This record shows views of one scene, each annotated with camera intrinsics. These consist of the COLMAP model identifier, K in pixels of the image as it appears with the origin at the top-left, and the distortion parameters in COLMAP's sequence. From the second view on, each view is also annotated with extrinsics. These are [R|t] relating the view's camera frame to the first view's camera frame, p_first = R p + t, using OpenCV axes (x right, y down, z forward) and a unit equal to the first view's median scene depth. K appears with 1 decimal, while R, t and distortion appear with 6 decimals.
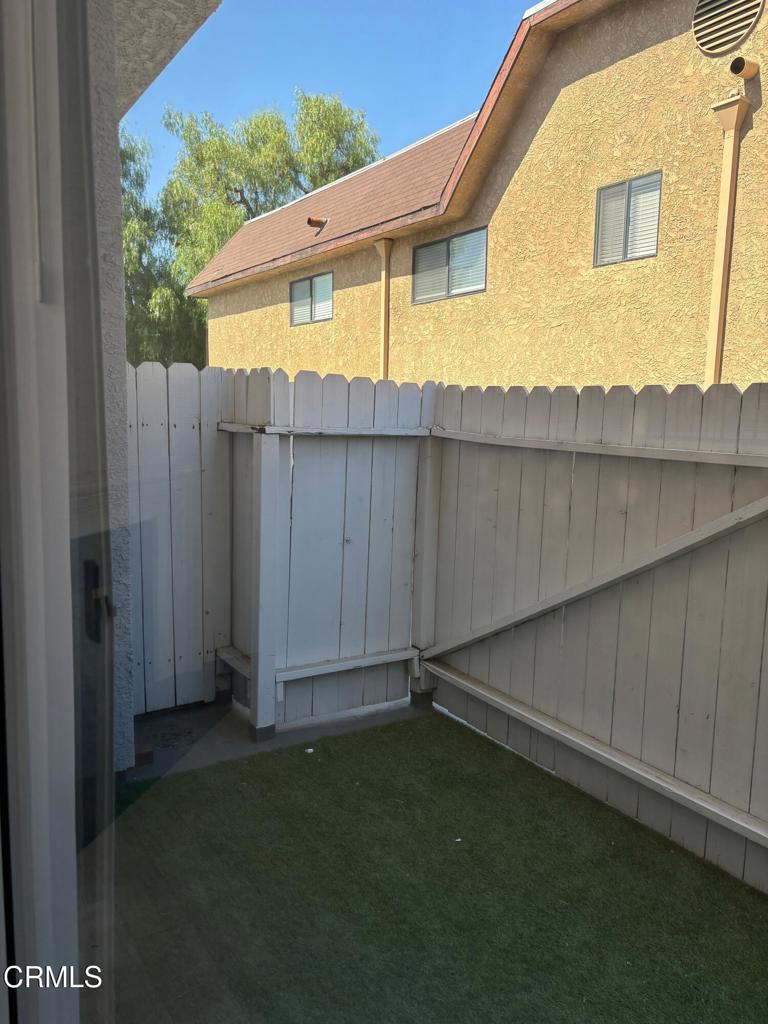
lens RADIAL K [[781.4, 0, 379.4], [0, 781.4, 506.5], [0, 0, 1]] dist [0.010426, -0.011010]
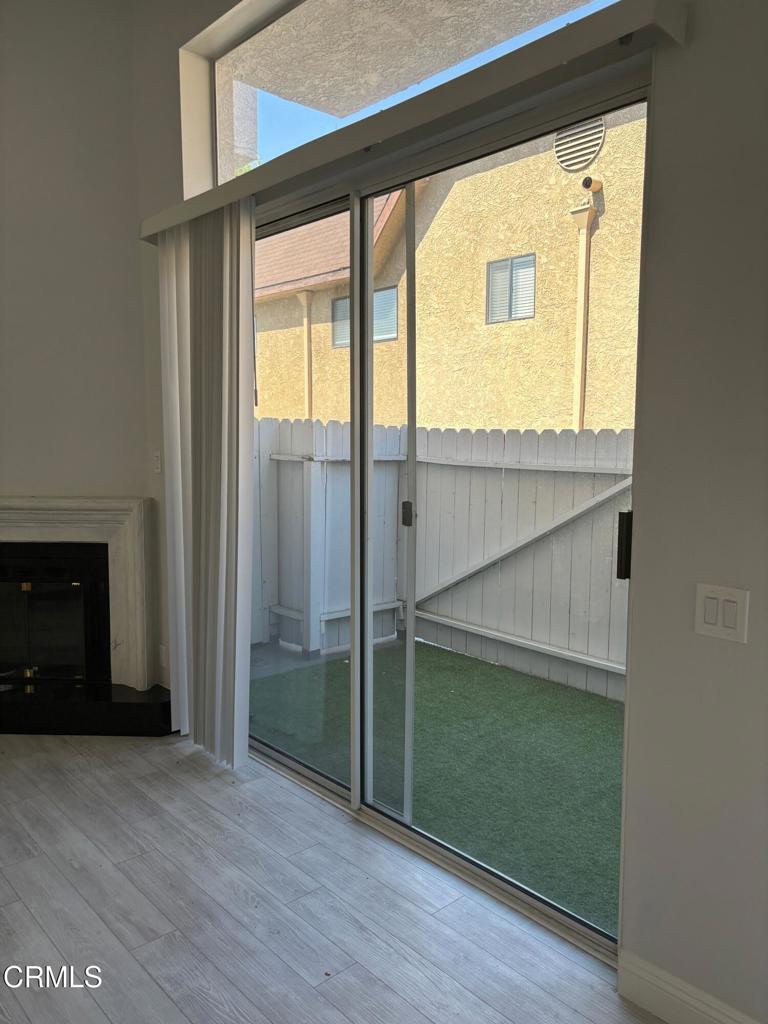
lens RADIAL K [[781.4, 0, 388.9], [0, 781.4, 514.1], [0, 0, 1]] dist [0.010426, -0.011010]
pose [[0.986436, -0.031076, 0.161178, -0.114824], [0.034094, 0.999291, -0.015992, 0.020129], [-0.160567, 0.021270, 0.986796, -0.263818]]
